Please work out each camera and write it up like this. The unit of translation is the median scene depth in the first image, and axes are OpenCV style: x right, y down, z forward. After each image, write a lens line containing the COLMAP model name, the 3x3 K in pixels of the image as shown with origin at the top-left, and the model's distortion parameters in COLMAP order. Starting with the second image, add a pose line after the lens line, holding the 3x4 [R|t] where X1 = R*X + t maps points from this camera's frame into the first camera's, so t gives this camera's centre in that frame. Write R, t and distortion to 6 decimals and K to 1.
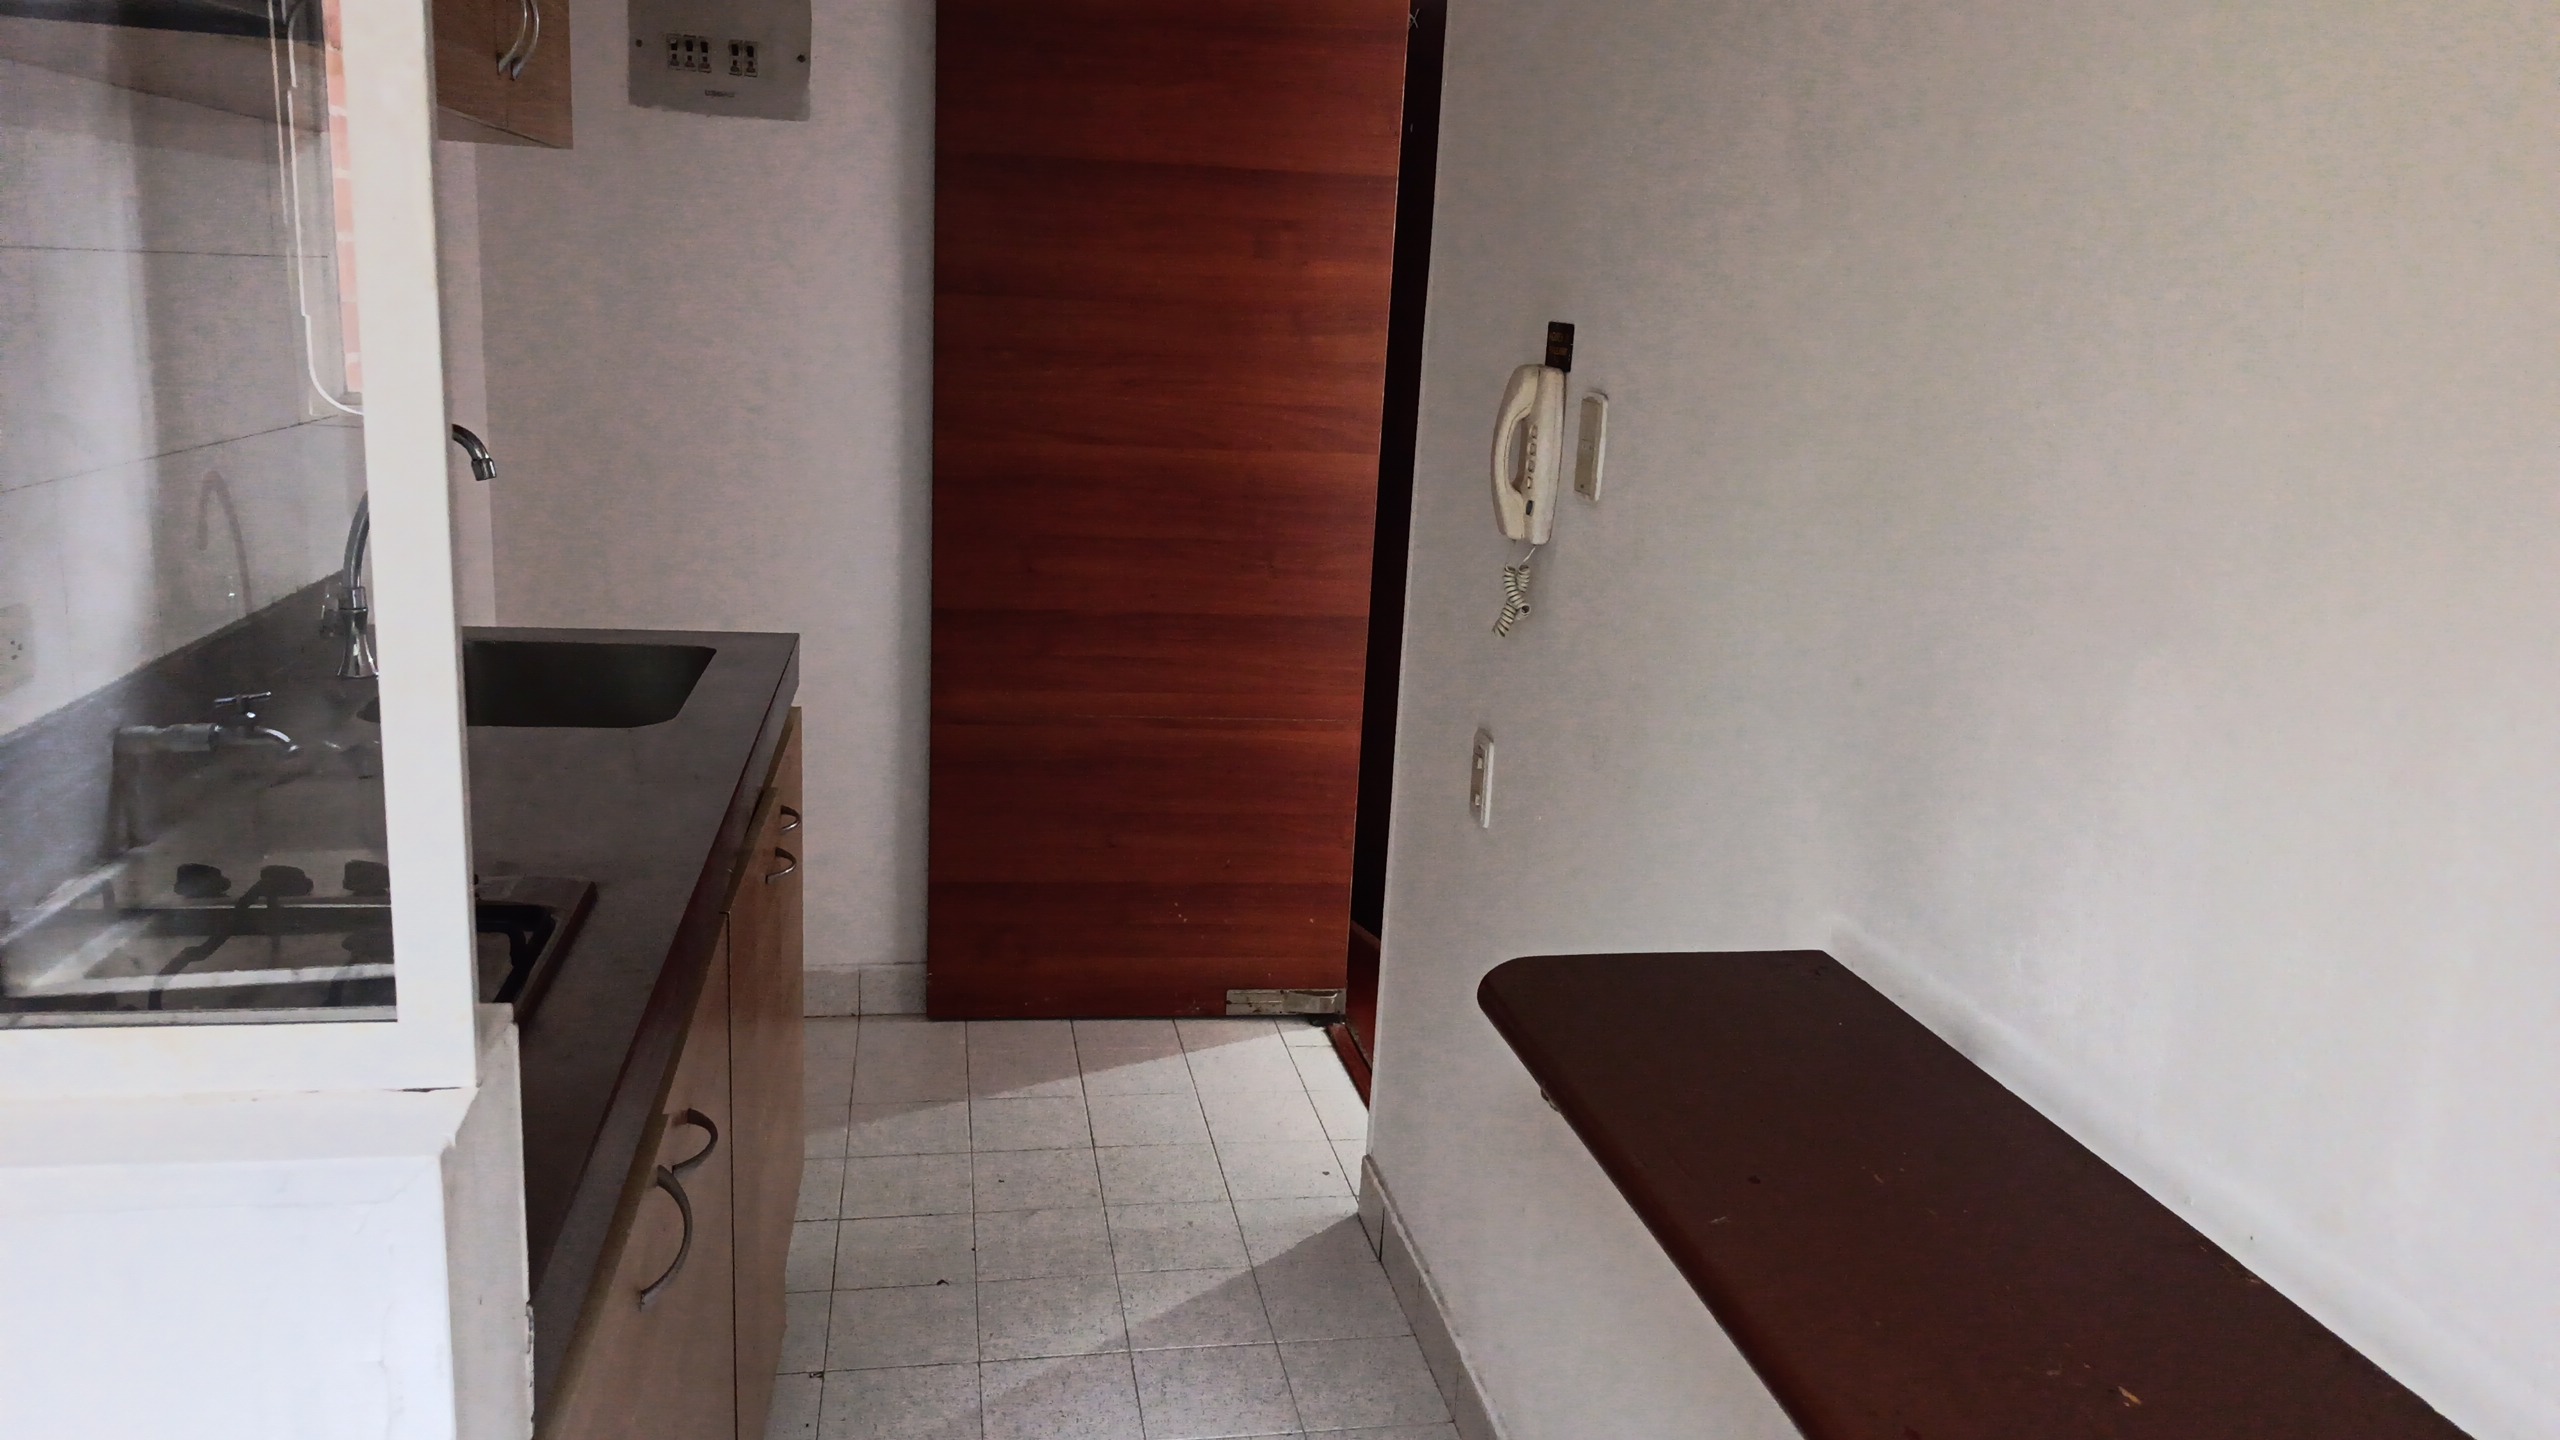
lens RADIAL K [[1811.0, 0, 1280.0], [0, 1811.0, 720.0], [0, 0, 1]] dist [0.012149, -0.007919]
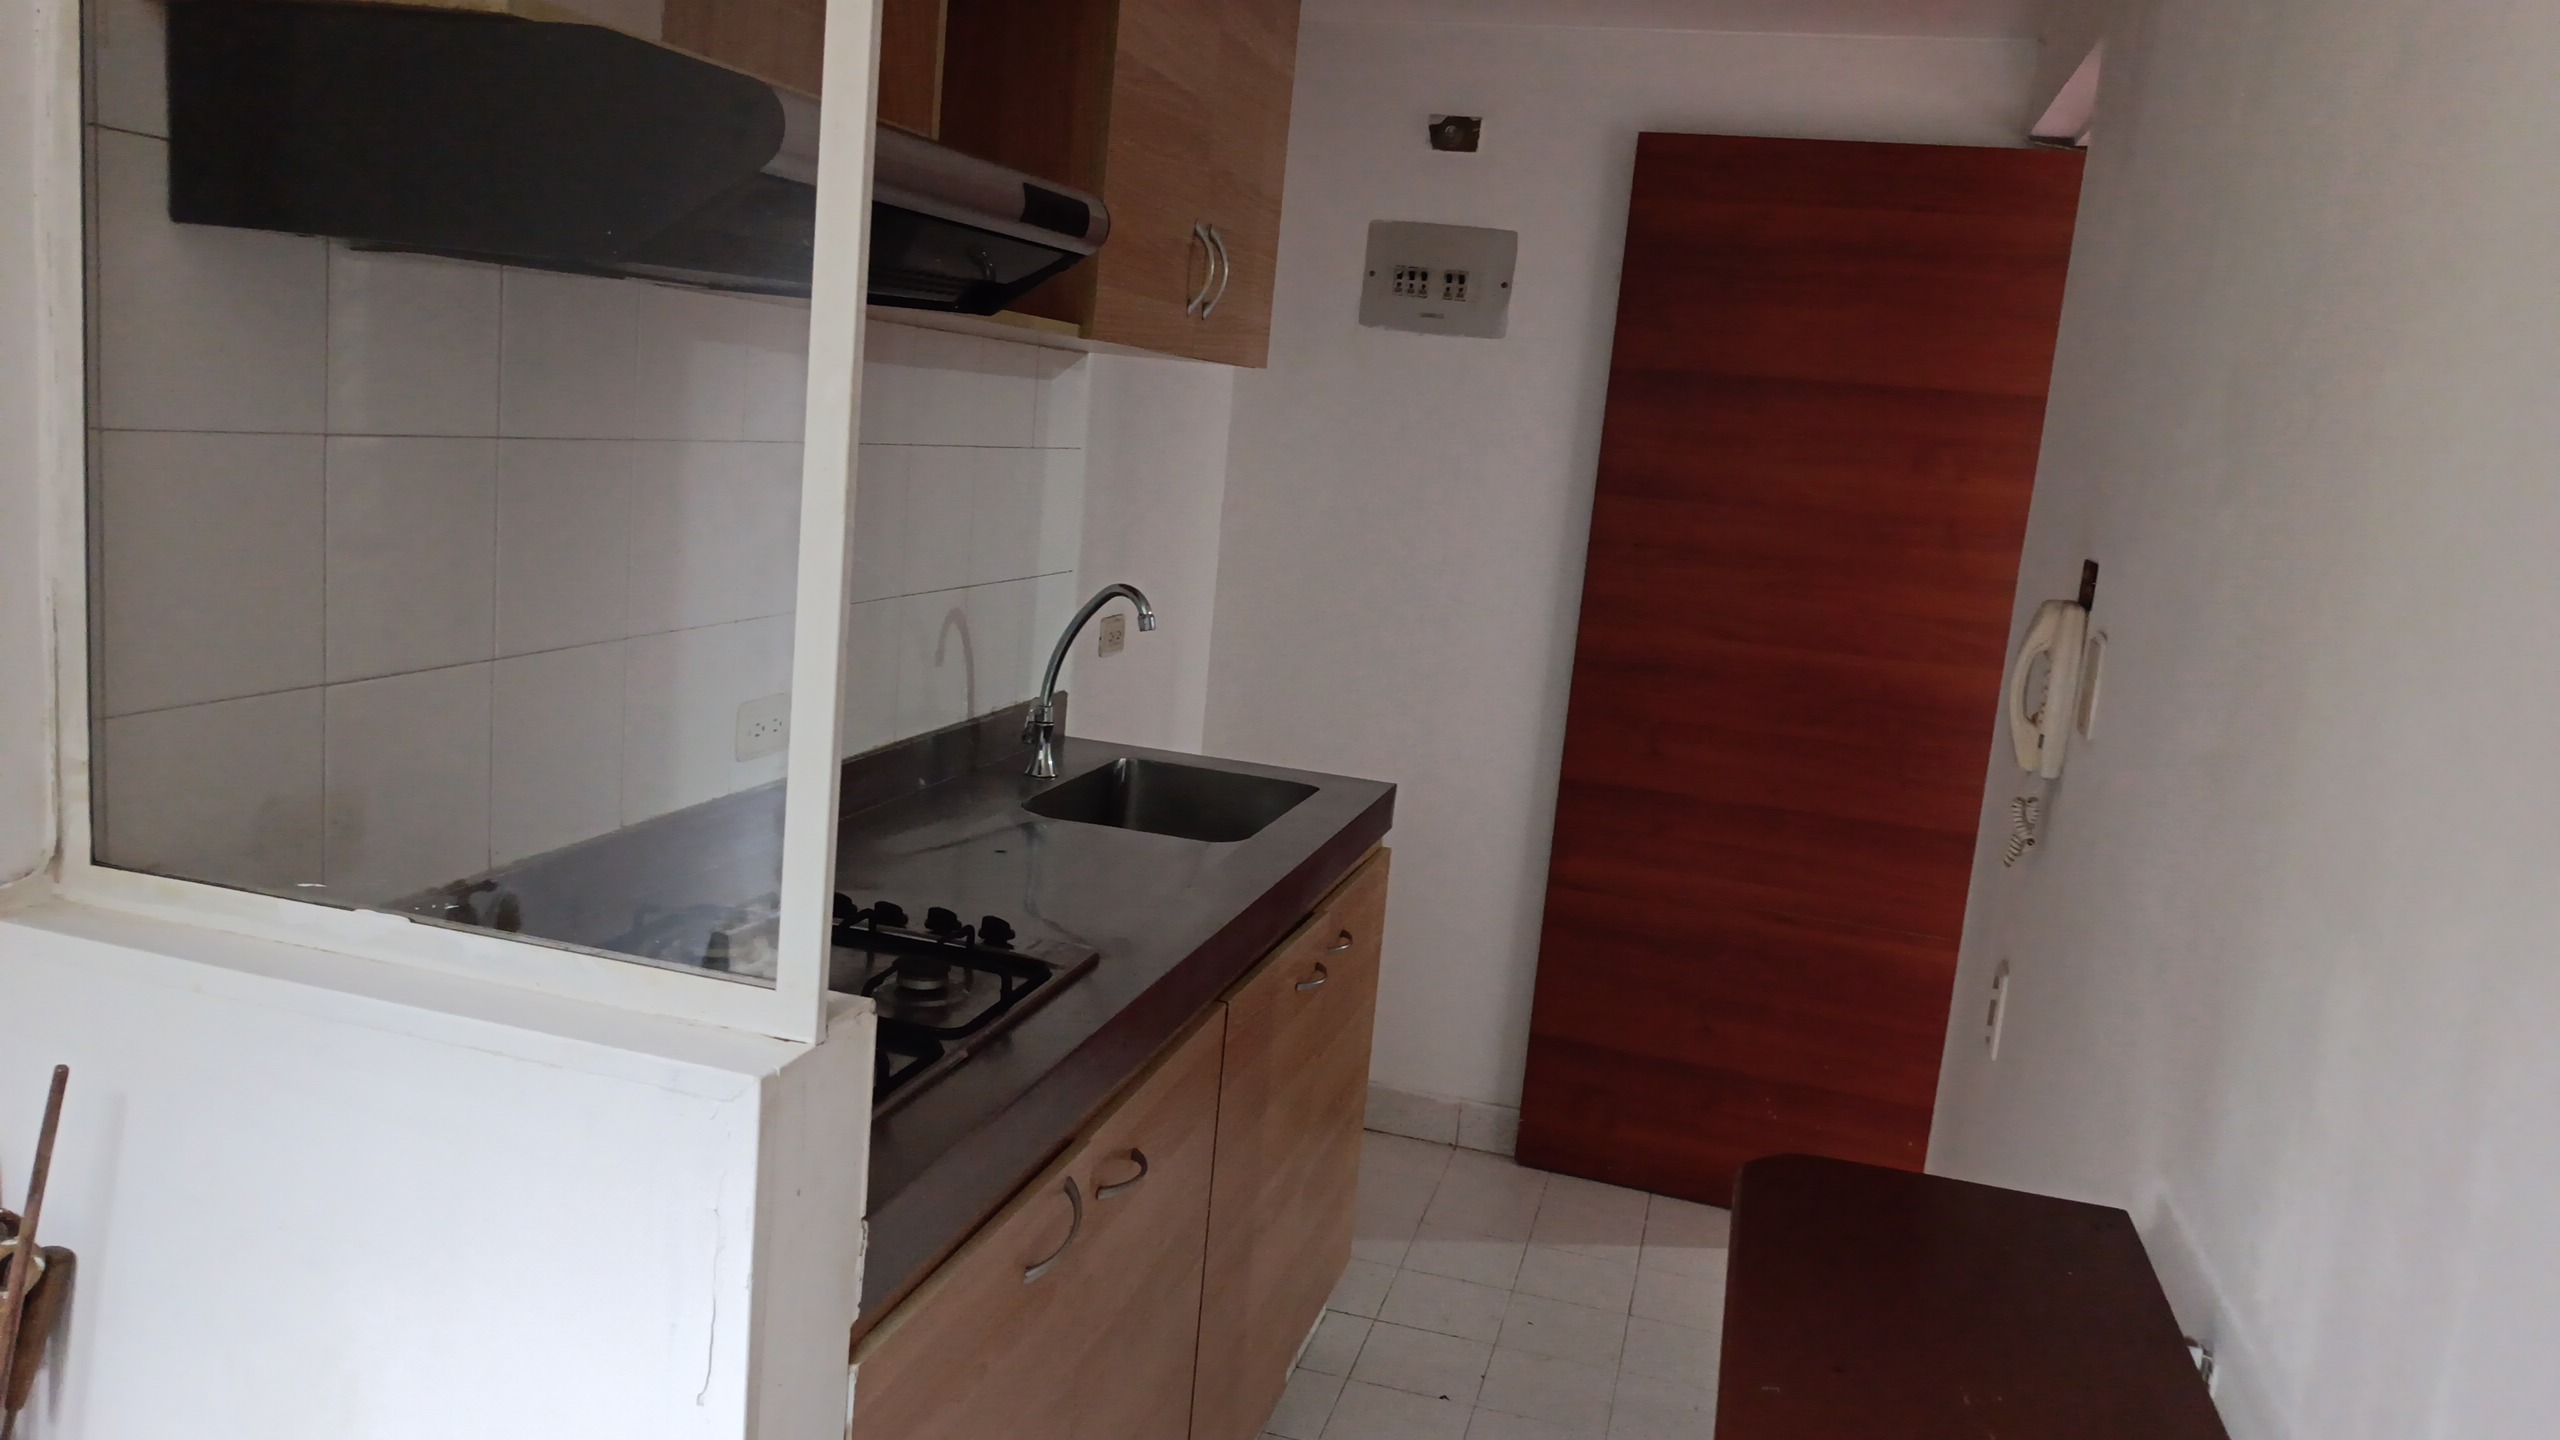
lens RADIAL K [[1829.9, 0, 1323.7], [0, 1829.9, 718.6], [0, 0, 1]] dist [0.086472, -0.002633]
pose [[0.906350, 0.100216, -0.410471, 0.175909], [-0.139637, 0.987925, -0.067128, -0.005113], [0.398788, 0.118158, 0.909399, -0.078365]]
